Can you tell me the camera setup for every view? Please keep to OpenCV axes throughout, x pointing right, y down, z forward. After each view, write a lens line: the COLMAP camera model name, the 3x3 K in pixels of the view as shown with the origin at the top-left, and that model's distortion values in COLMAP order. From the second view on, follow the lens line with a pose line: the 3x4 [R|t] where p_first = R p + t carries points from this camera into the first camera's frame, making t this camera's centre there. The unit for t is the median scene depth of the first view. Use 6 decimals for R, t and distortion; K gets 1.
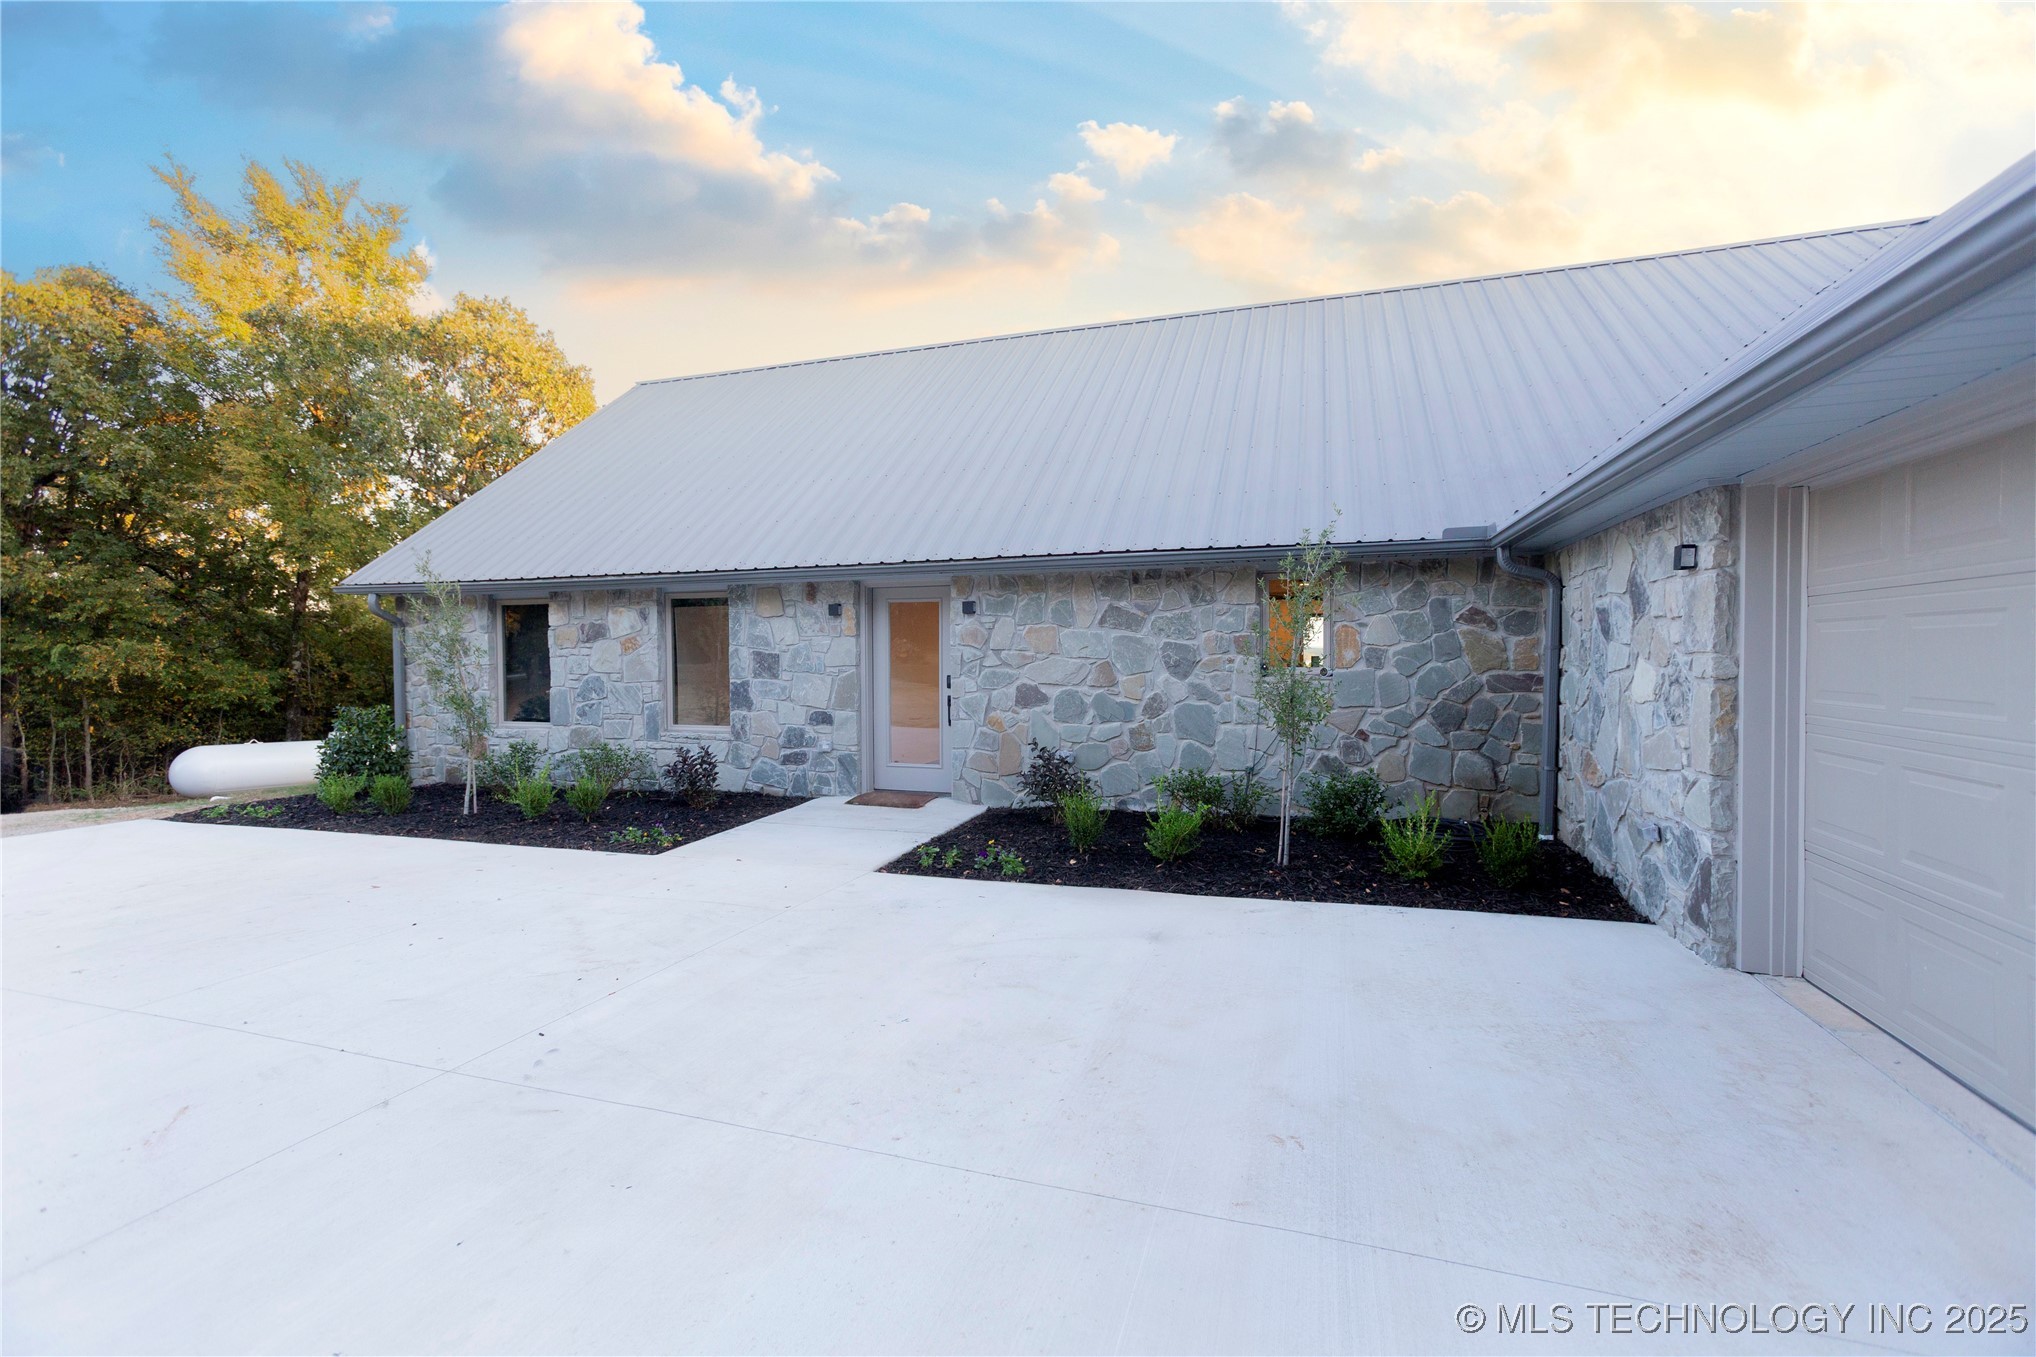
lens RADIAL K [[900.5, 0, 1012.3], [0, 900.5, 684.5], [0, 0, 1]] dist [0.000097, 0.000584]
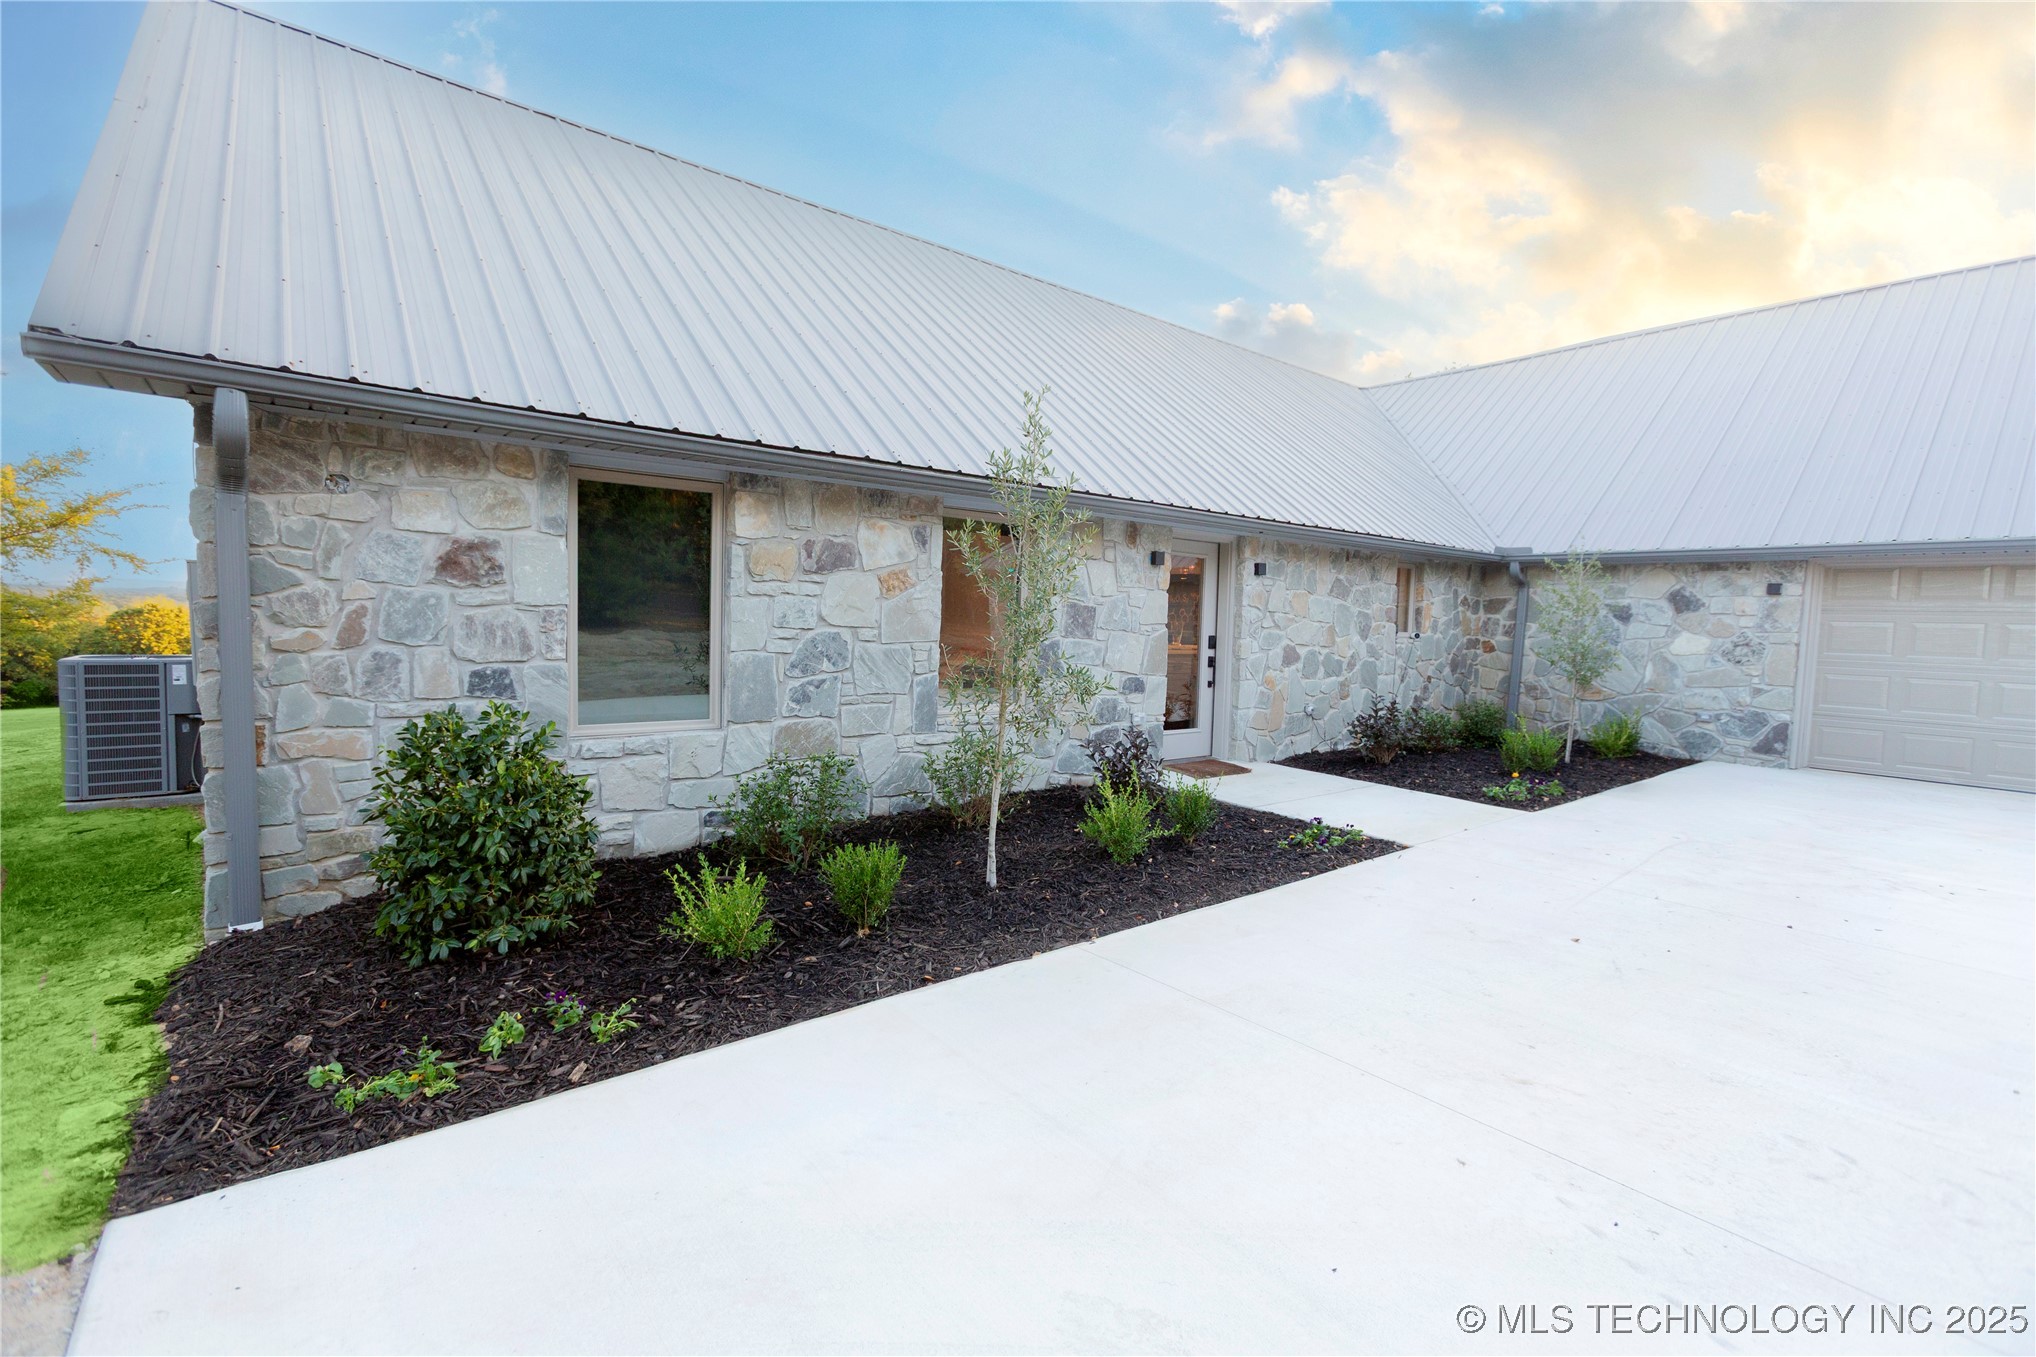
lens RADIAL K [[900.5, 0, 1023.4], [0, 900.5, 668.3], [0, 0, 1]] dist [0.000097, 0.000584]
pose [[0.525980, -0.030445, 0.849952, -0.978061], [-0.010902, 0.999036, 0.042532, -0.013378], [-0.850427, -0.031637, 0.525141, 0.645040]]
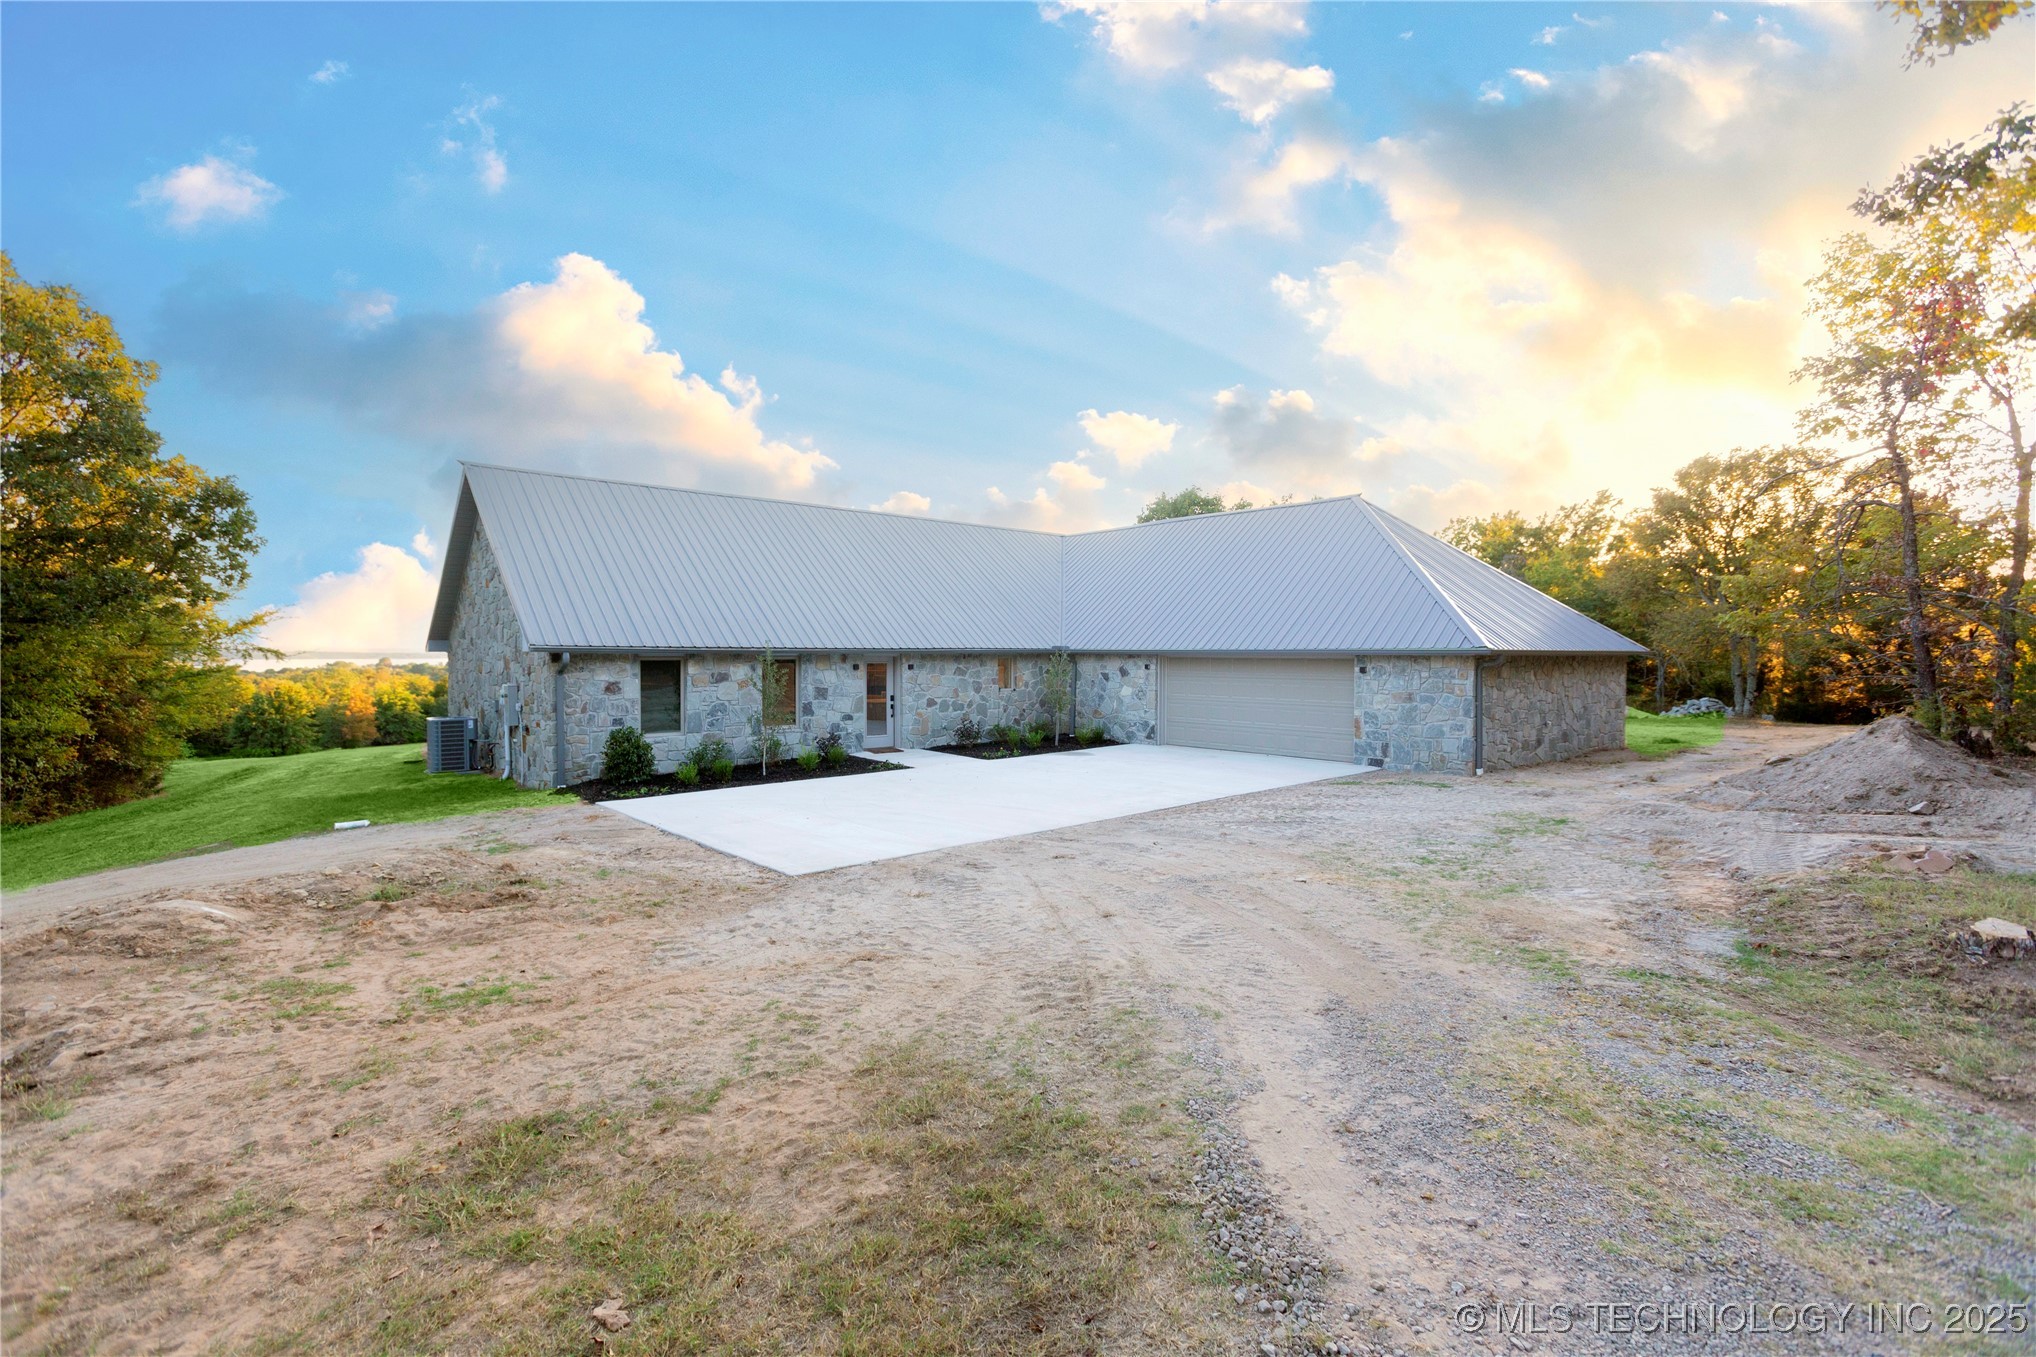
lens RADIAL K [[900.5, 0, 1011.4], [0, 900.5, 678.7], [0, 0, 1]] dist [0.000097, 0.000584]
pose [[0.496135, -0.020698, 0.867999, -1.870302], [0.018001, 0.999746, 0.013550, -0.076314], [-0.868059, 0.008902, 0.496381, -0.399826]]
